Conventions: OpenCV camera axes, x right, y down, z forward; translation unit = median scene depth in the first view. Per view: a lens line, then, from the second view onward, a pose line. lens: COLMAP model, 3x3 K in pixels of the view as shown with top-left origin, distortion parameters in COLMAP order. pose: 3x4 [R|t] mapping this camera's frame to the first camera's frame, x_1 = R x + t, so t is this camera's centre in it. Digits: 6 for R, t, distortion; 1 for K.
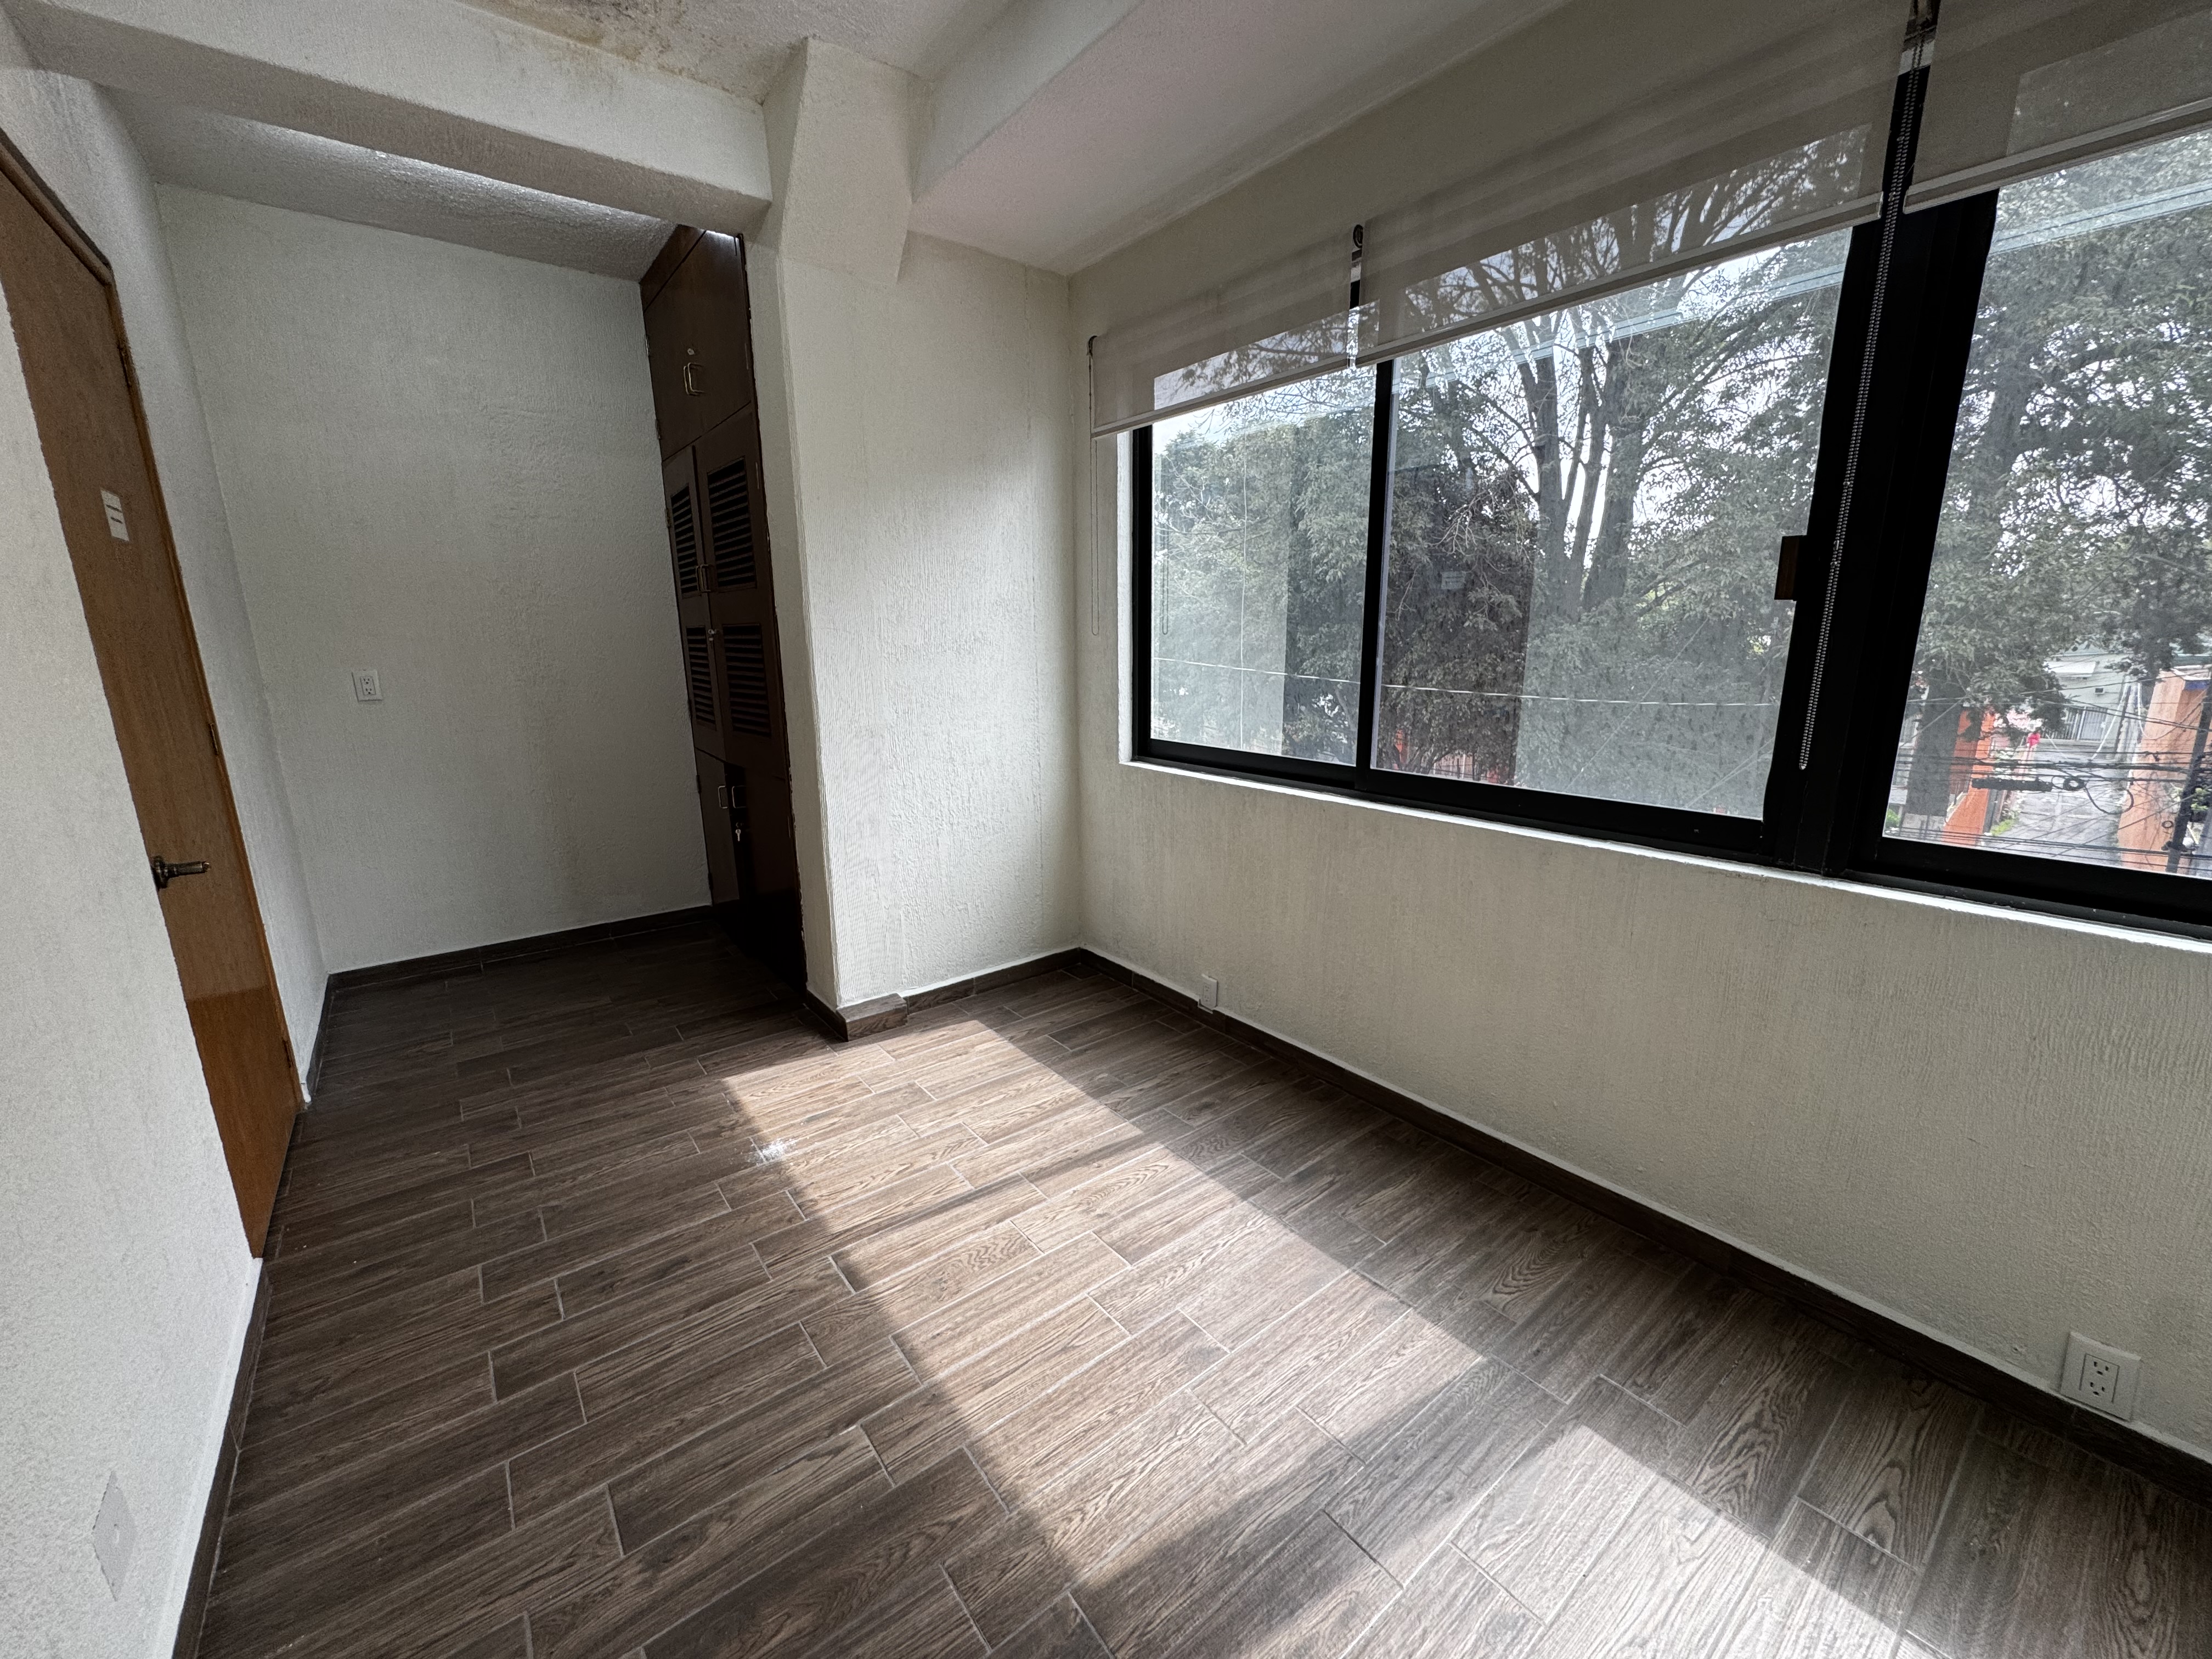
lens RADIAL K [[885.3, 0, 1108.3], [0, 885.3, 830.9], [0, 0, 1]] dist [-0.003563, 0.000093]
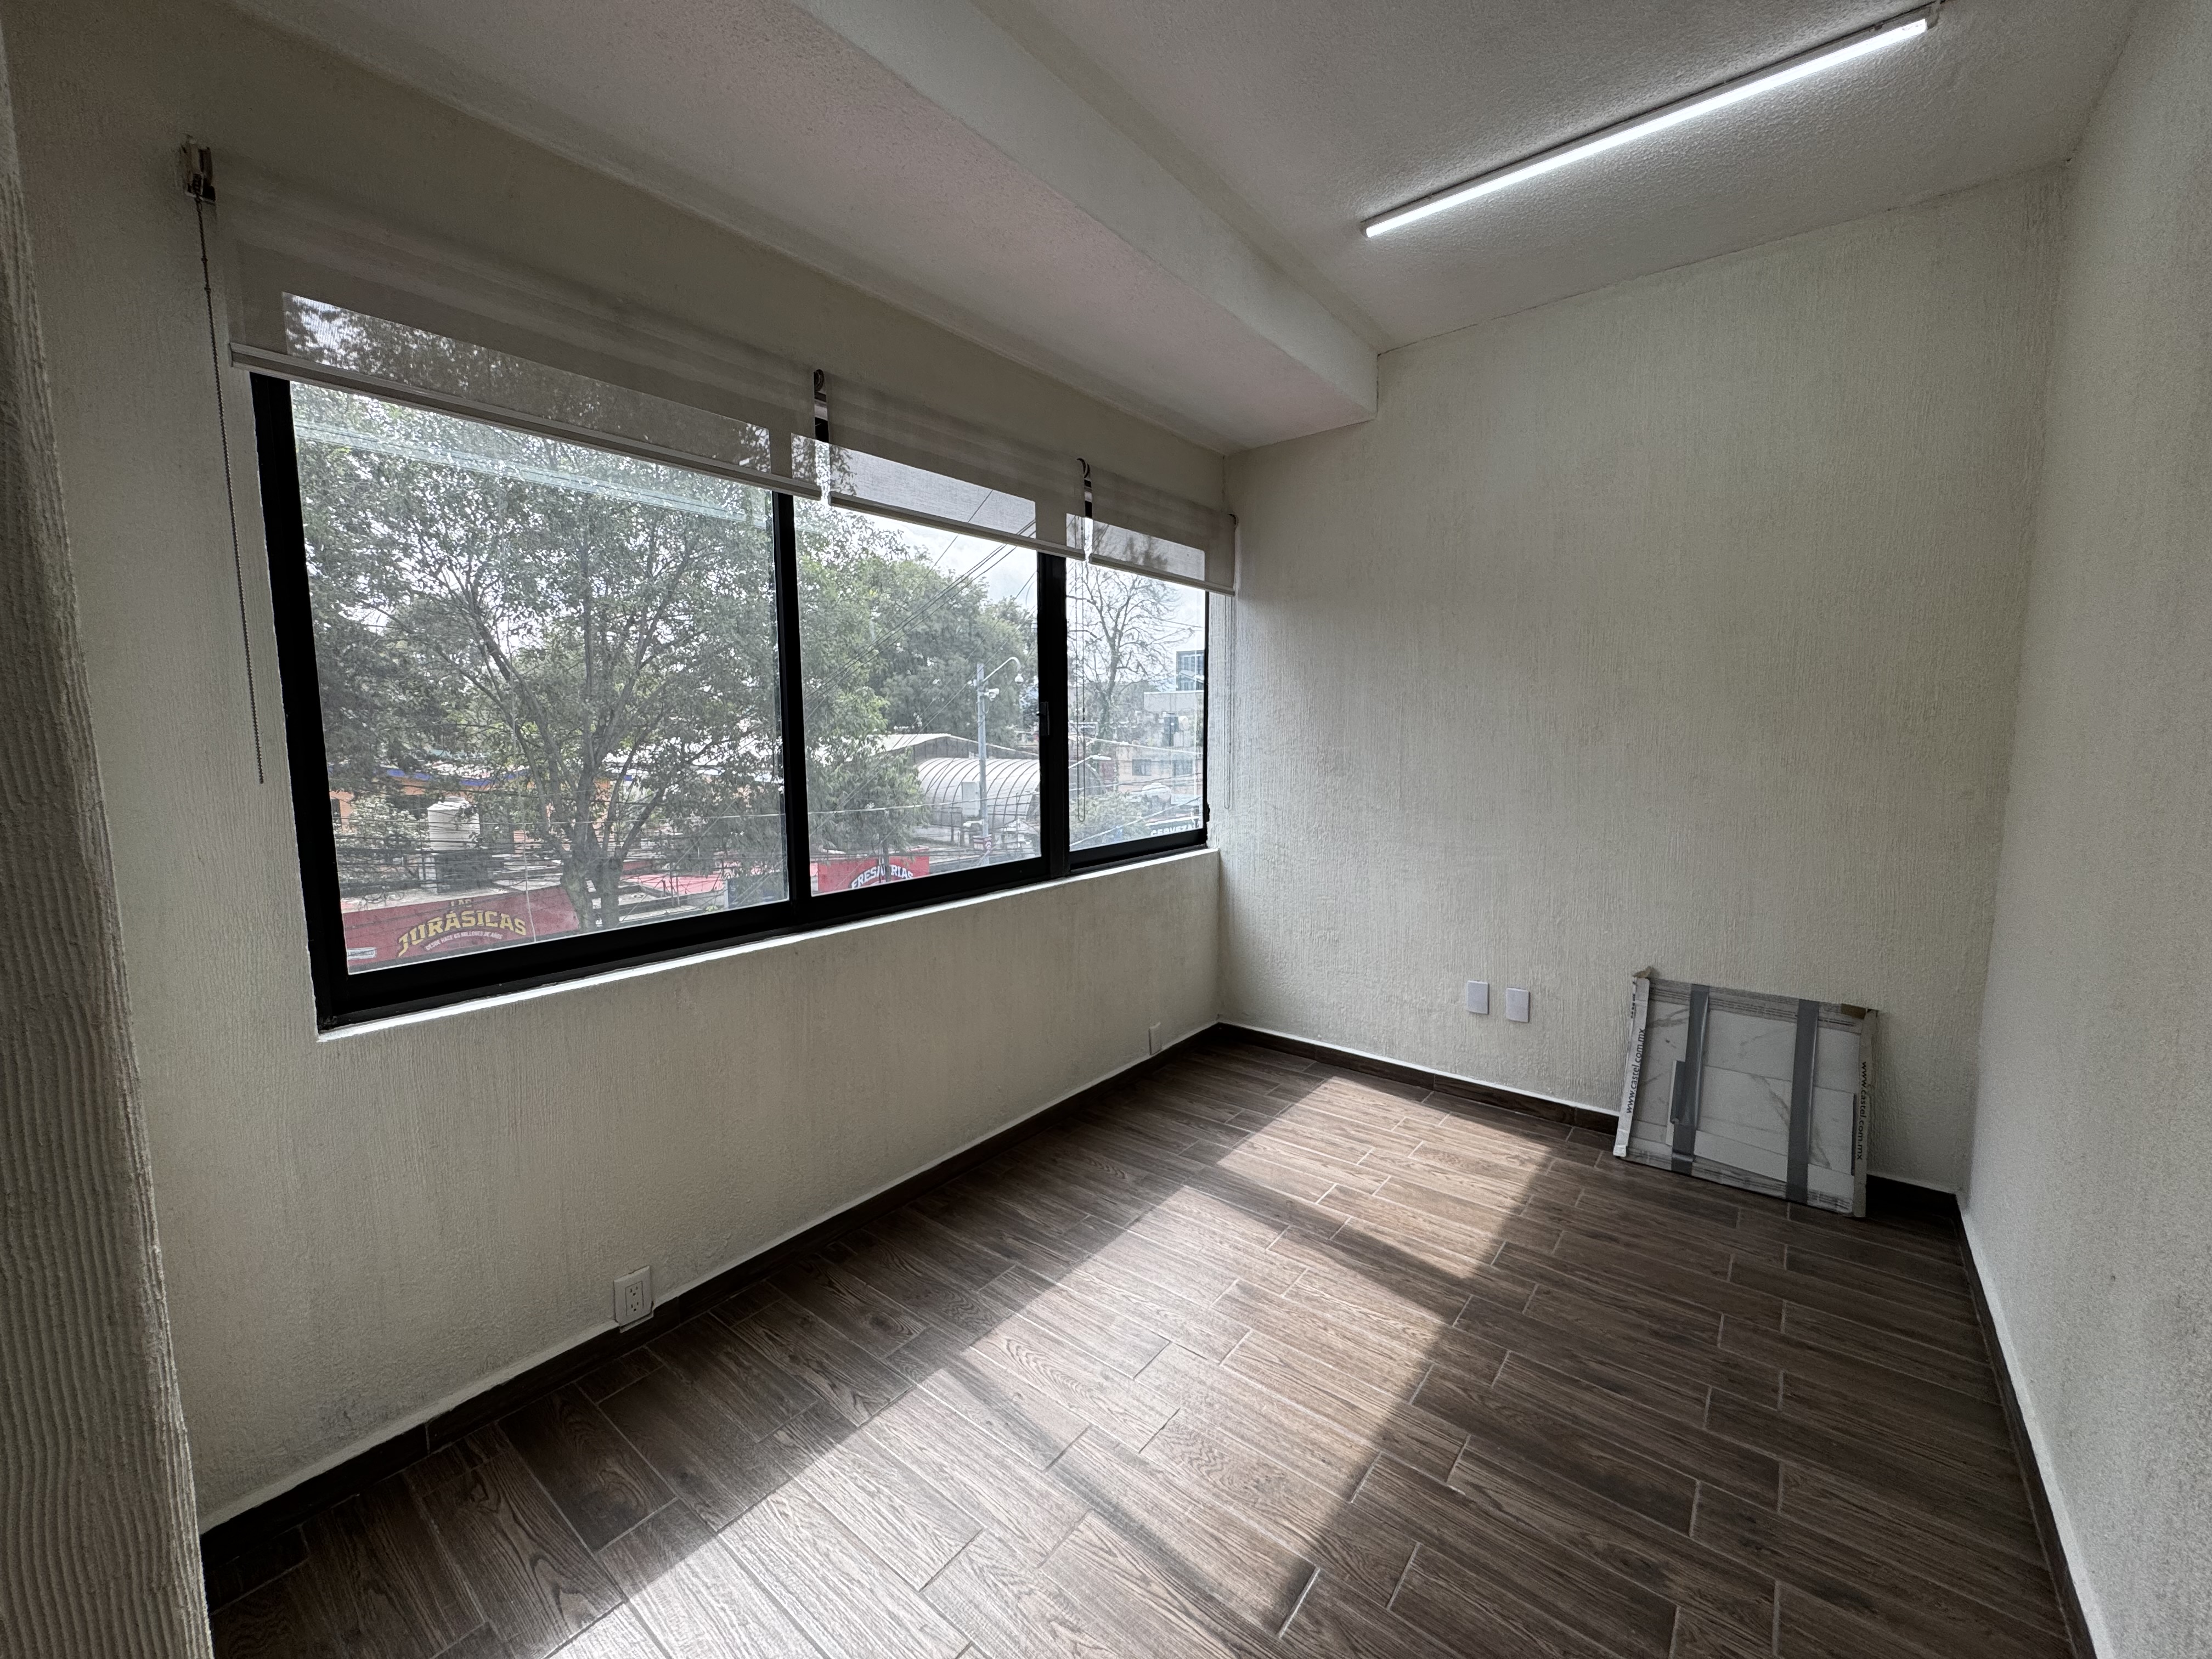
lens RADIAL K [[885.3, 0, 1100.2], [0, 885.3, 831.0], [0, 0, 1]] dist [-0.003563, 0.000093]
pose [[-0.241347, -0.098850, 0.965391, -0.974964], [0.220151, 0.963285, 0.153672, -0.301718], [-0.945138, 0.249620, -0.210724, 1.220143]]
